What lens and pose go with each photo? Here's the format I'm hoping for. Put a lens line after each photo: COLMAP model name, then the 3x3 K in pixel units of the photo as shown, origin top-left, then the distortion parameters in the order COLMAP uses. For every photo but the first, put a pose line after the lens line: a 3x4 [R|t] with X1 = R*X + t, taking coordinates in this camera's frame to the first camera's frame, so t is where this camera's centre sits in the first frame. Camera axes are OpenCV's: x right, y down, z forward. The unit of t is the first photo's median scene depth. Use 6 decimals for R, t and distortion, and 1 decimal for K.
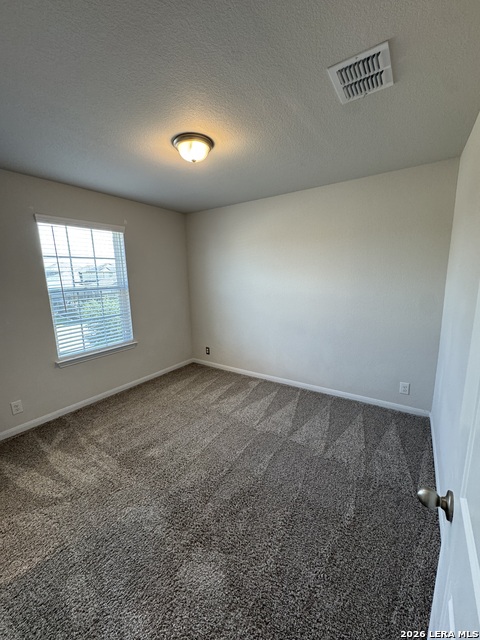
lens RADIAL K [[254.7, 0, 240.0], [0, 254.7, 320.0], [0, 0, 1]] dist [0.001717, 0.000340]
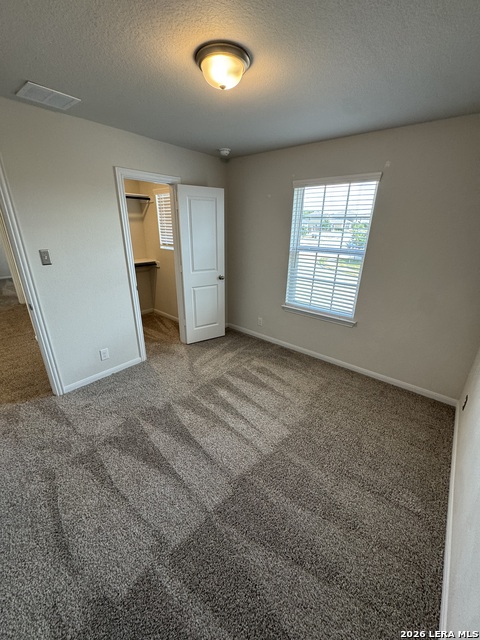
lens RADIAL K [[254.7, 0, 240.0], [0, 254.7, 320.0], [0, 0, 1]] dist [0.001717, 0.000340]
pose [[-0.097213, 0.360997, -0.927486, 0.454741], [-0.198835, 0.906069, 0.373502, -0.178367], [0.975200, 0.220726, -0.016303, 0.738956]]
